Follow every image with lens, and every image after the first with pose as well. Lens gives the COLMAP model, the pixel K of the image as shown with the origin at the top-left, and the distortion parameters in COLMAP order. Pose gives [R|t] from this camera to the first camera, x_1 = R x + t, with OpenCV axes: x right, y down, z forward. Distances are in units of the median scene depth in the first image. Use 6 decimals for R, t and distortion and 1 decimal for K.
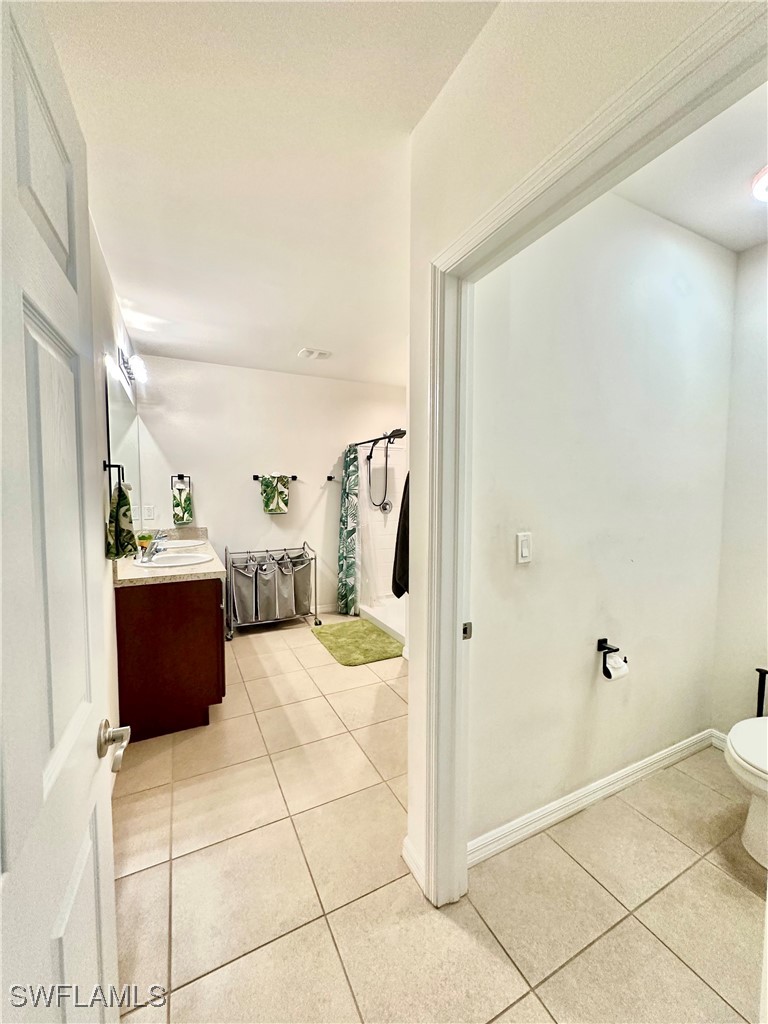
lens RADIAL K [[408.8, 0, 386.8], [0, 408.8, 512.1], [0, 0, 1]] dist [0.000036, 0.000716]
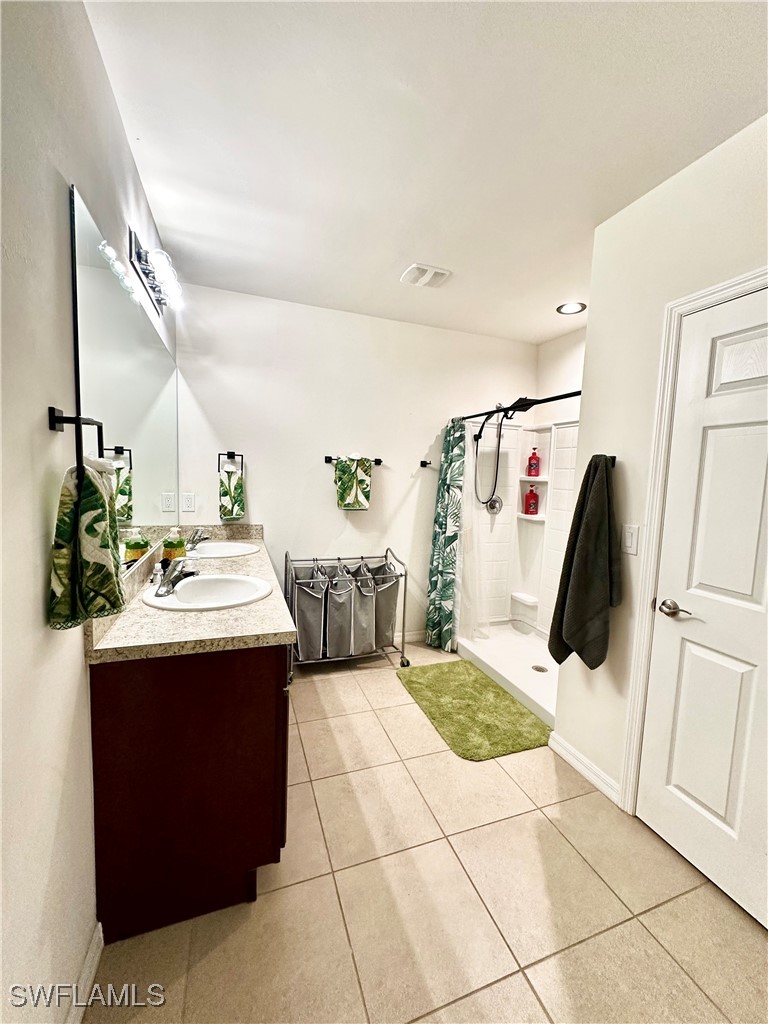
lens RADIAL K [[408.8, 0, 387.0], [0, 408.8, 512.1], [0, 0, 1]] dist [0.000036, 0.000716]
pose [[0.992125, 0.046806, -0.116180, -0.135594], [-0.043105, 0.998486, 0.034167, -0.021194], [0.117603, -0.028890, 0.992640, 0.300381]]
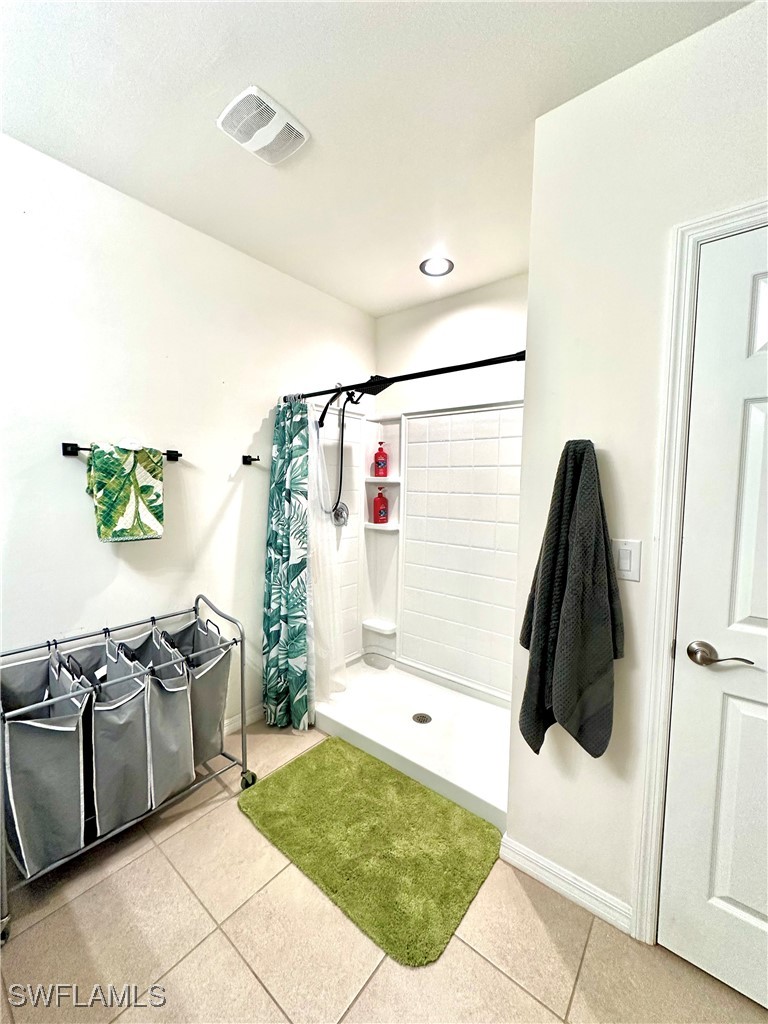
lens RADIAL K [[408.8, 0, 385.0], [0, 408.8, 512.4], [0, 0, 1]] dist [0.000036, 0.000716]
pose [[0.913164, -0.014071, 0.407350, -0.222555], [0.007834, 0.999825, 0.016975, -0.031152], [-0.407517, -0.012309, 0.913115, 0.563105]]
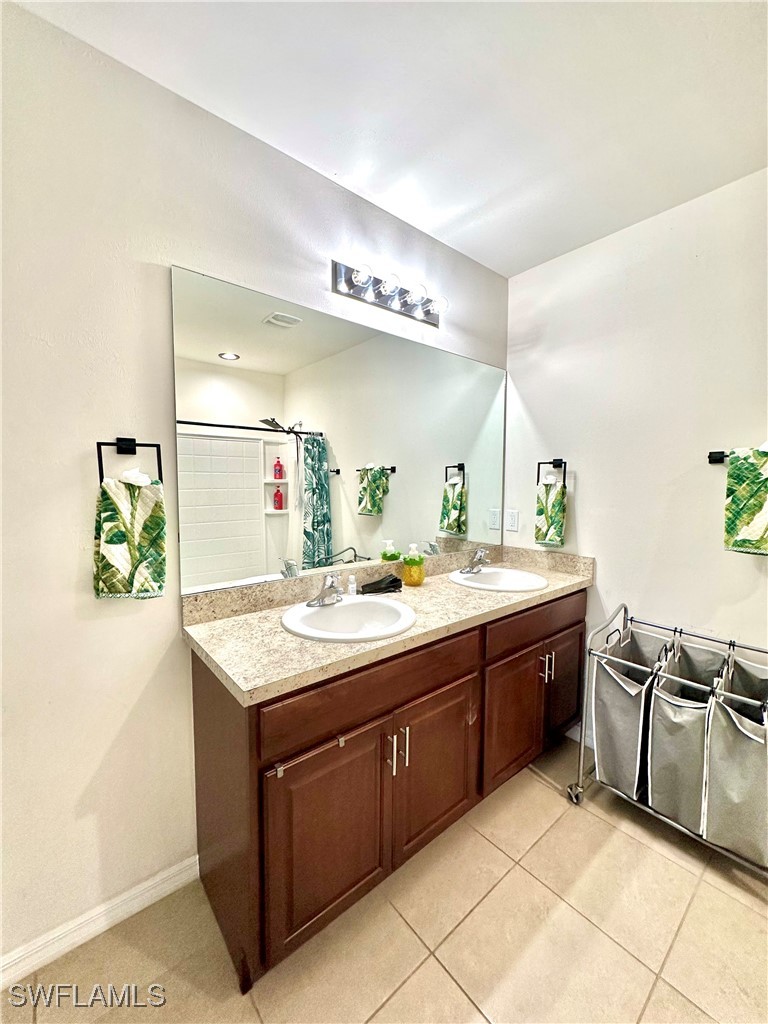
lens RADIAL K [[408.8, 0, 383.1], [0, 408.8, 514.3], [0, 0, 1]] dist [0.000036, 0.000716]
pose [[0.221849, 0.077054, -0.972032, 0.004584], [-0.060532, 0.996038, 0.065141, -0.037392], [0.973200, 0.044388, 0.225634, 0.634998]]
